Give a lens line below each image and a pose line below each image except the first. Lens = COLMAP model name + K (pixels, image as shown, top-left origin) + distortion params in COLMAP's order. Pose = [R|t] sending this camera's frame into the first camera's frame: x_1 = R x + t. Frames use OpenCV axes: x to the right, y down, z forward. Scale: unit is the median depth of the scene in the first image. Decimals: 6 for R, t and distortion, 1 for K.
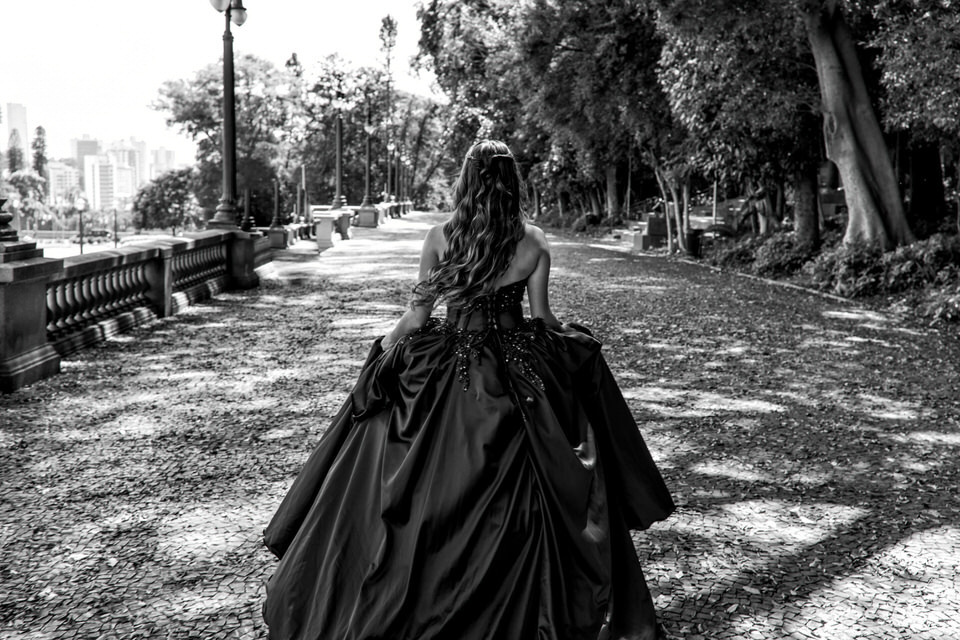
lens RADIAL K [[1007.0, 0, 522.3], [0, 1007.0, 294.9], [0, 0, 1]] dist [0.097236, 0.007774]
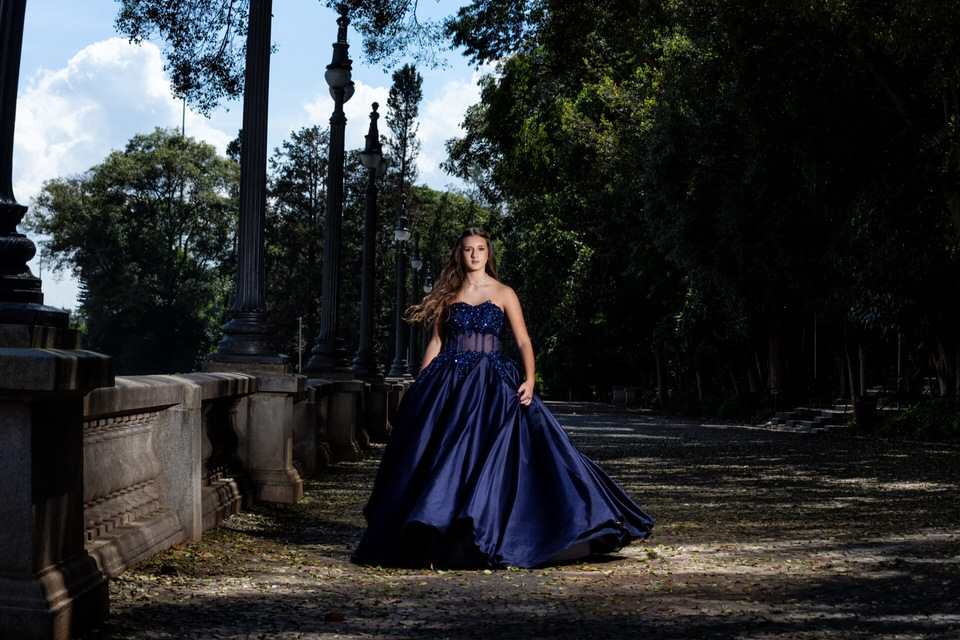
lens RADIAL K [[2293.3, 0, 486.0], [0, 2293.3, 308.8], [0, 0, 1]] dist [-1.128326, 0.089225]
pose [[0.998534, 0.000217, -0.054125, -0.026278], [-0.007309, 0.991373, -0.130865, 0.072802], [0.053630, 0.131069, 0.989922, -0.566201]]
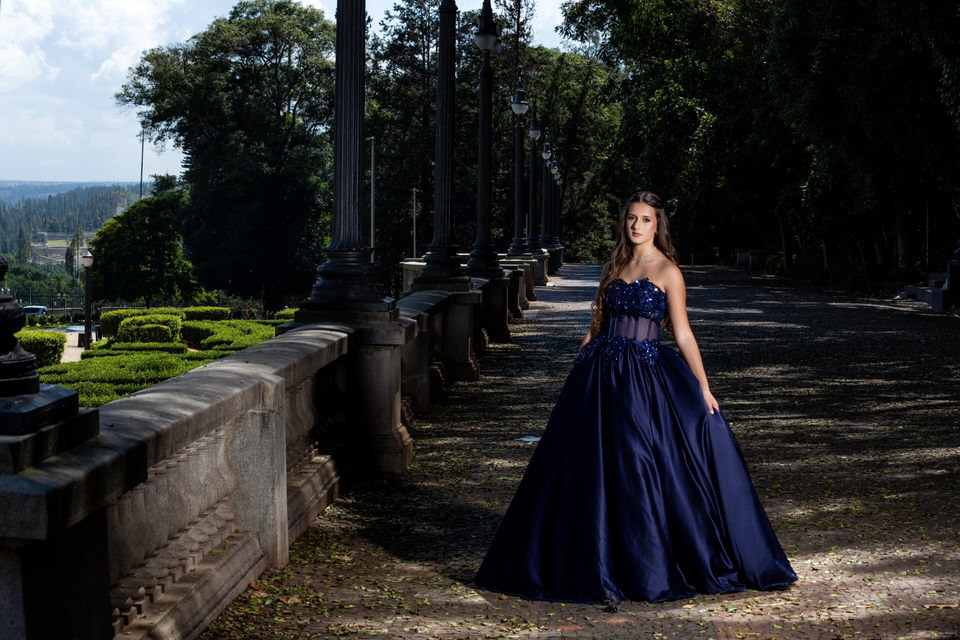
lens RADIAL K [[2293.3, 0, 486.0], [0, 2293.3, 308.8], [0, 0, 1]] dist [-1.128326, 0.089225]
pose [[0.994324, -0.010119, -0.105914, -0.033507], [0.003423, 0.997994, -0.063216, 0.044686], [0.106341, 0.062494, 0.992364, -0.499714]]
